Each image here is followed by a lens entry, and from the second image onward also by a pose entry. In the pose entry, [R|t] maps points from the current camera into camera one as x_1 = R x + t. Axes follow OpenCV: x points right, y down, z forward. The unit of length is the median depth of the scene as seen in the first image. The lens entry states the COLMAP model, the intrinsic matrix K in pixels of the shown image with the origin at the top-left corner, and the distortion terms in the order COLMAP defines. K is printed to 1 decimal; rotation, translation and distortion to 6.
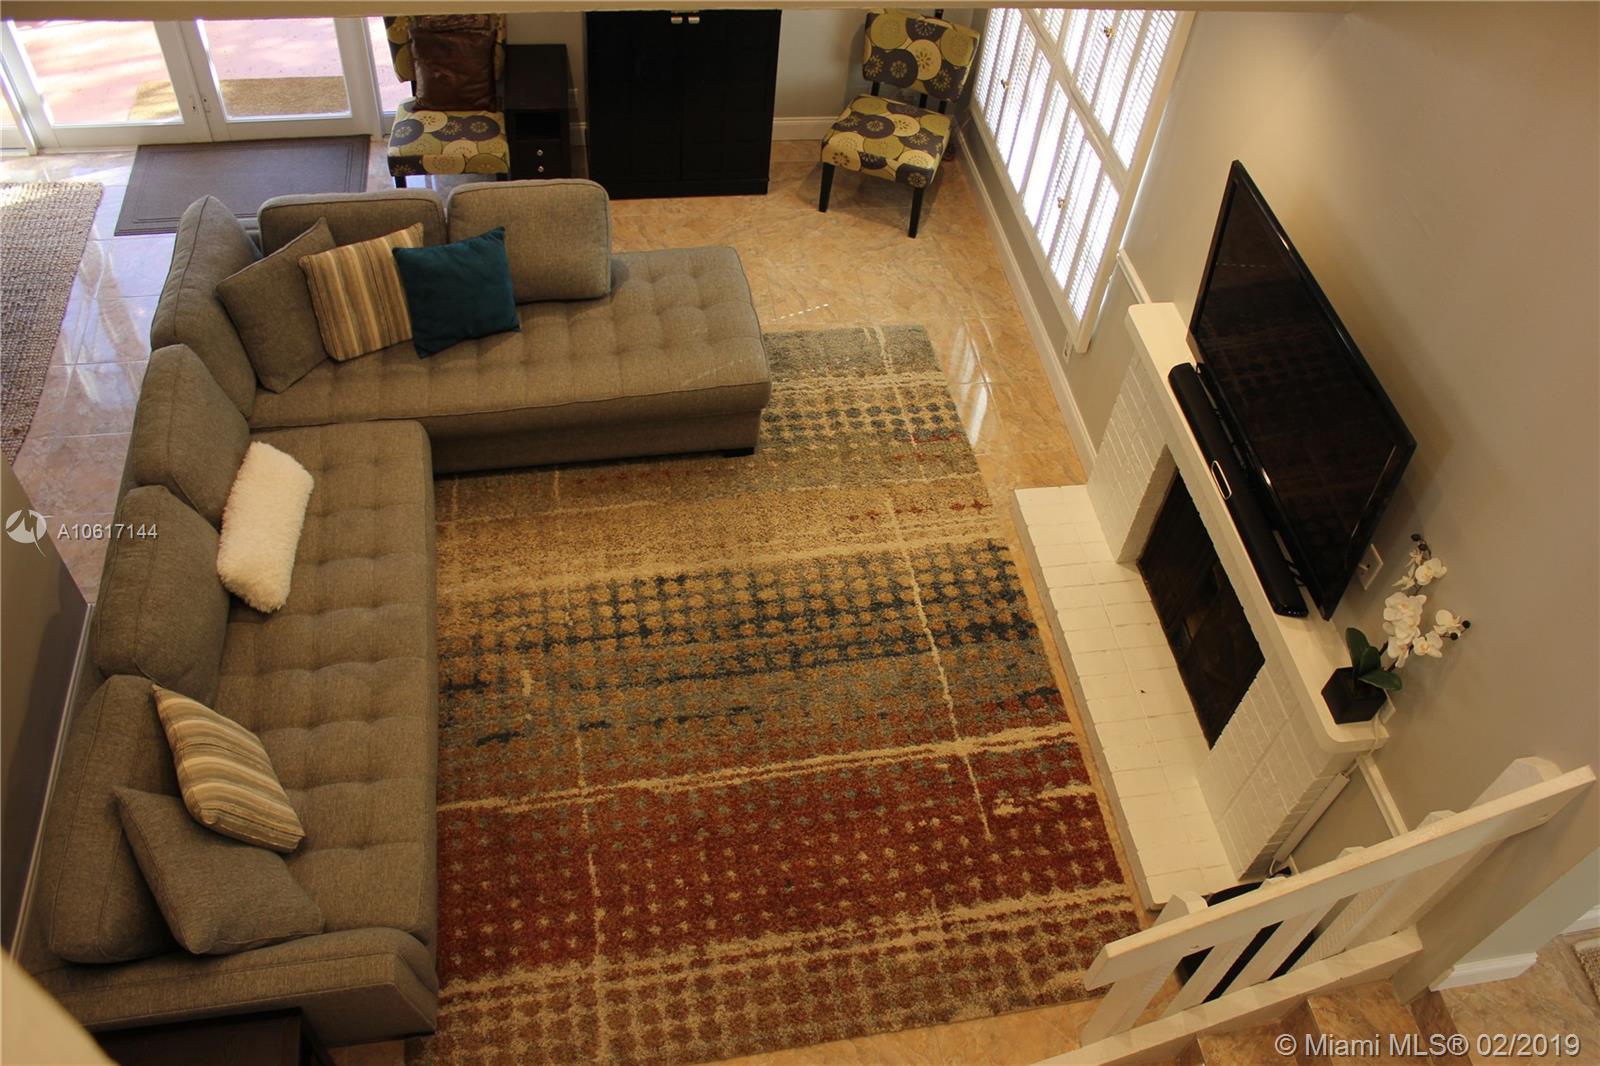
lens RADIAL K [[1321.8, 0, 816.6], [0, 1321.8, 551.1], [0, 0, 1]] dist [-0.163845, 0.148083]
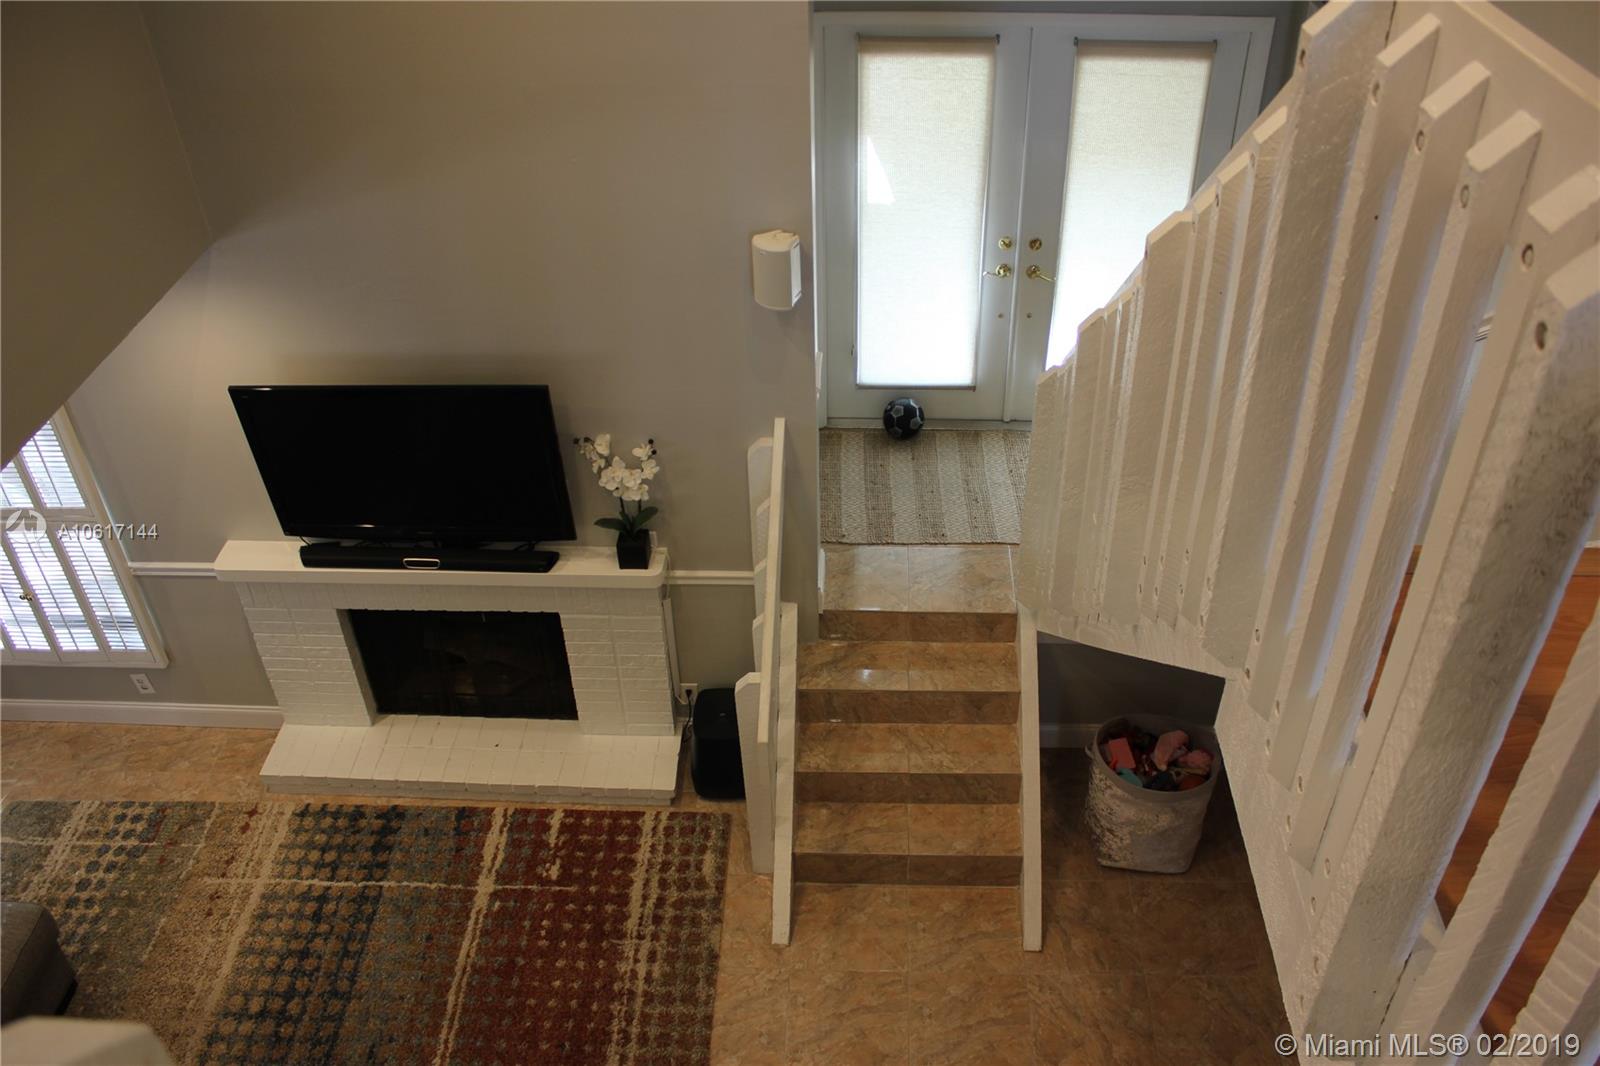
lens RADIAL K [[1321.8, 0, 816.6], [0, 1321.8, 551.1], [0, 0, 1]] dist [-0.163845, 0.148083]
pose [[0.205744, -0.668232, 0.714937, -0.436841], [0.775971, 0.556539, 0.296874, -0.121992], [-0.596271, 0.493691, 0.633033, -0.016257]]
